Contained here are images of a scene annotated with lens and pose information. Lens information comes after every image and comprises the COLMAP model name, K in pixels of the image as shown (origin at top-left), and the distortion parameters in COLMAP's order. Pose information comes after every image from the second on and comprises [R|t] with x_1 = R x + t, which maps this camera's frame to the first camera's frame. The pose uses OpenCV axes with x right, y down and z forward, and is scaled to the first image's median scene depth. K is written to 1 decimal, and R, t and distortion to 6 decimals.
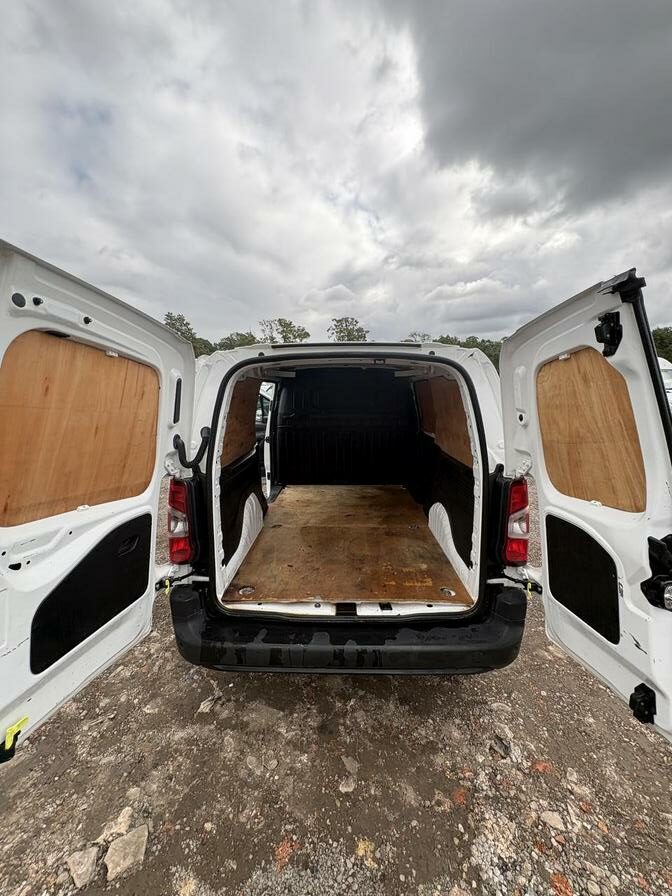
lens RADIAL K [[357.6, 0, 332.3], [0, 357.6, 444.6], [0, 0, 1]] dist [-0.000218, 0.000442]
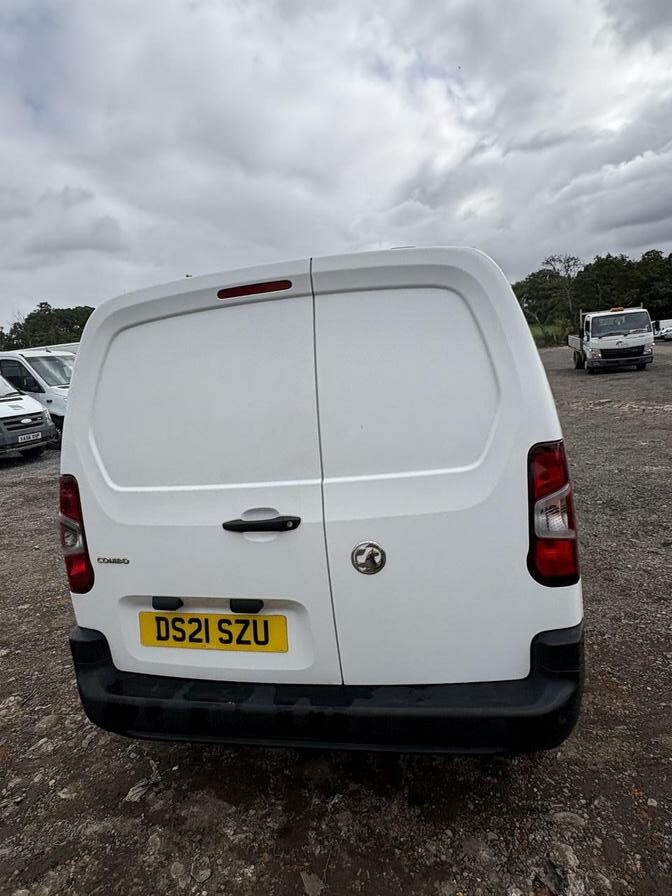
lens RADIAL K [[534.7, 0, 334.9], [0, 534.7, 446.6], [0, 0, 1]] dist [0.003680, 0.000554]
pose [[0.980185, -0.068872, -0.185723, 0.292728], [0.068386, 0.997618, -0.009028, 0.074798], [0.185903, -0.003852, 0.982561, 0.019297]]
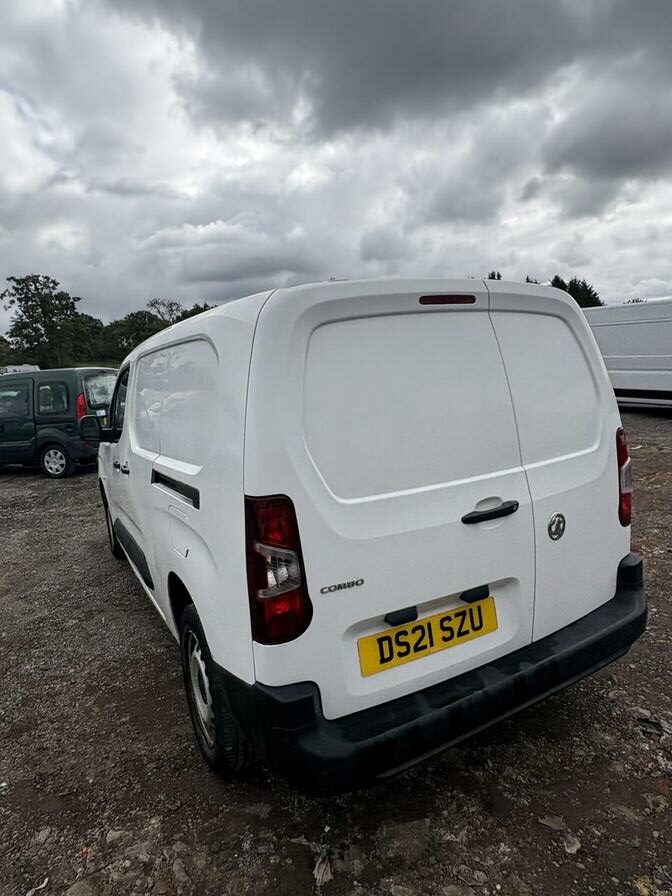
lens RADIAL K [[538.1, 0, 333.6], [0, 538.1, 446.6], [0, 0, 1]] dist [-0.001560, 0.001172]
pose [[0.856837, -0.135879, 0.497360, -0.705265], [0.155517, 0.987831, 0.001956, 0.023162], [-0.491573, 0.075672, 0.867542, 0.151579]]
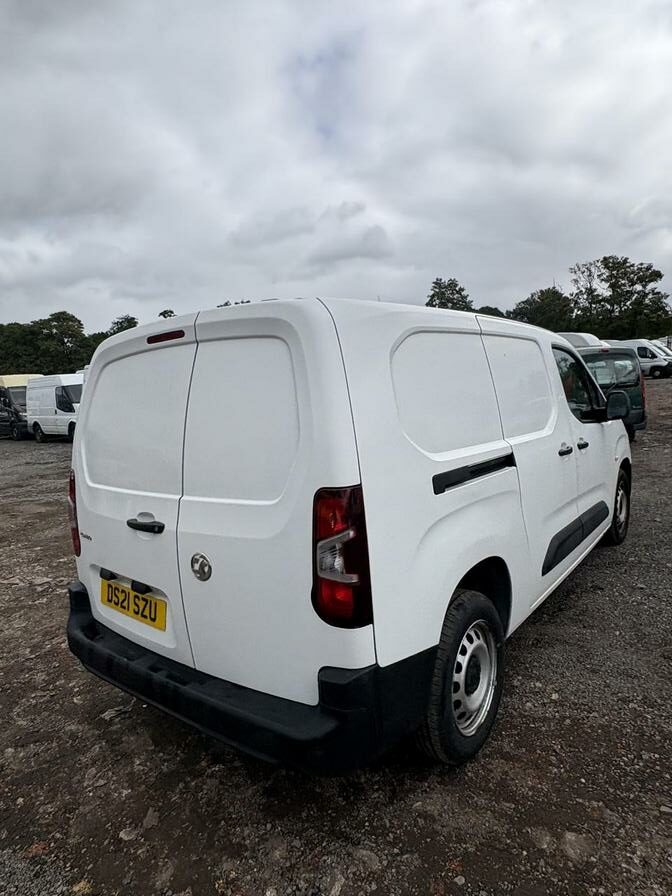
lens RADIAL K [[533.1, 0, 336.8], [0, 533.1, 452.2], [0, 0, 1]] dist [0.004830, 0.000899]
pose [[0.809189, 0.019281, -0.587232, 0.970558], [-0.029489, 0.999535, -0.007817, 0.031557], [0.586808, 0.023642, 0.809381, 0.194754]]
